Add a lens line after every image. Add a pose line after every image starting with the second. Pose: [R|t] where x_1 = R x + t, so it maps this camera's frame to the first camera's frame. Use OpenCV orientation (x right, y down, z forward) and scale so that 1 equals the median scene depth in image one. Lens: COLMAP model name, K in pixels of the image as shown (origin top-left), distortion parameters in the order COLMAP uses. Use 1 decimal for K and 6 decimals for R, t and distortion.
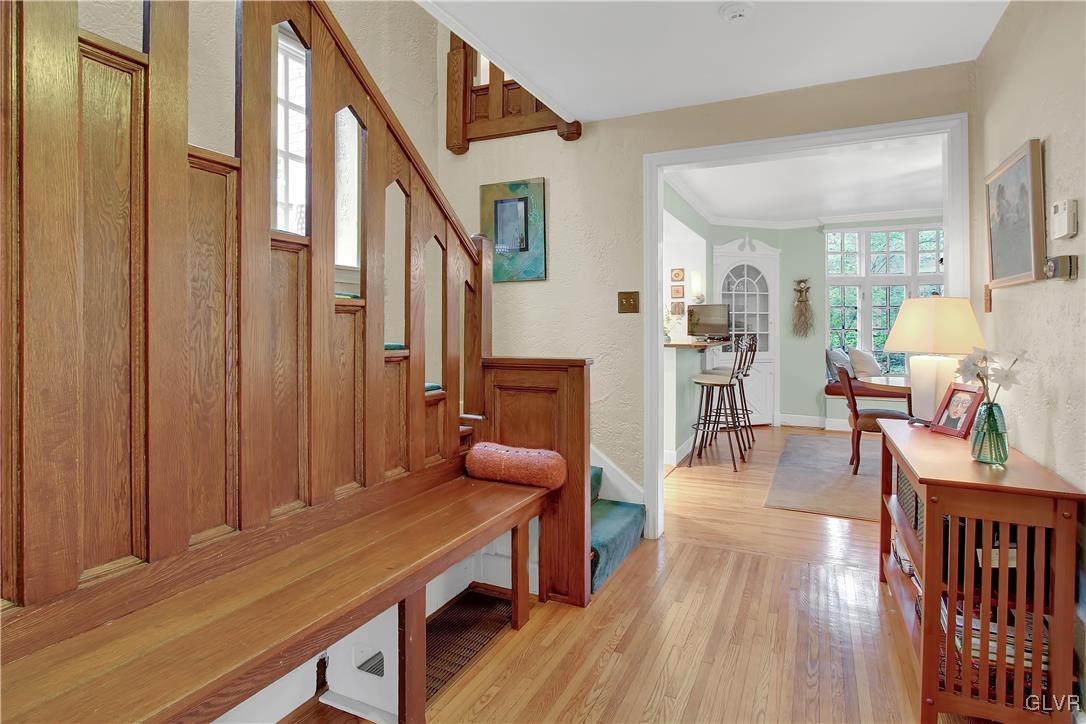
lens RADIAL K [[582.5, 0, 528.7], [0, 582.5, 326.0], [0, 0, 1]] dist [-0.014560, 0.002368]
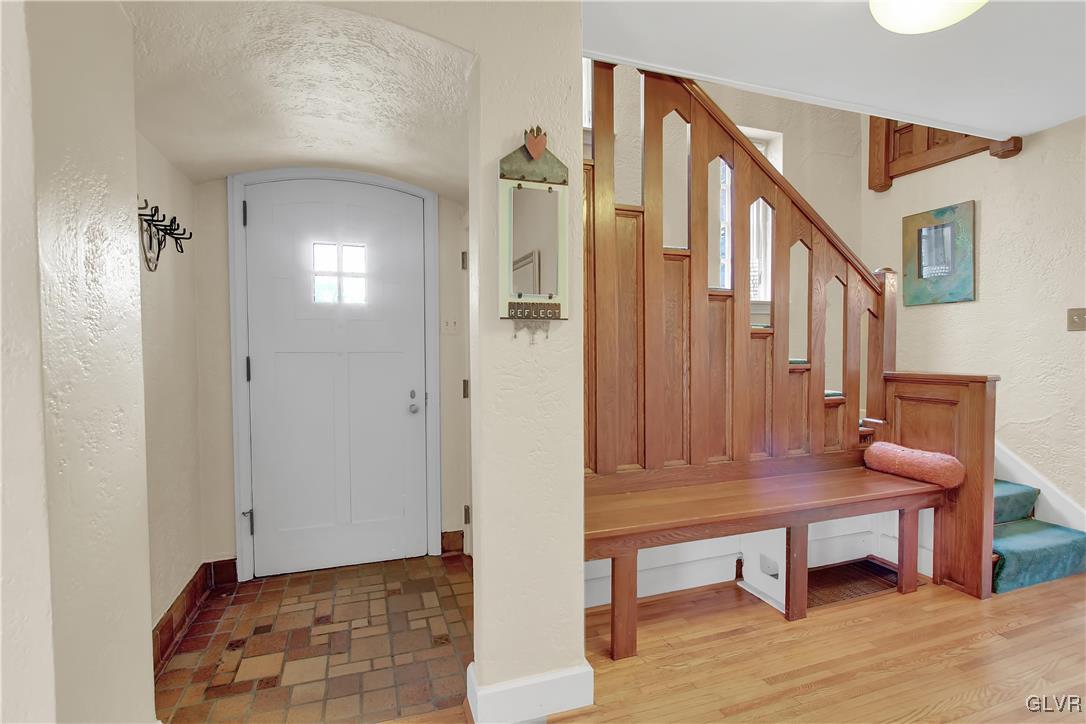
lens RADIAL K [[520.8, 0, 542.7], [0, 520.8, 360.7], [0, 0, 1]] dist [-0.003796, -0.000729]
pose [[0.716835, 0.011830, -0.697143, 0.195277], [0.007611, 0.999664, 0.024790, -0.001765], [0.697202, -0.023076, 0.716504, -0.304773]]
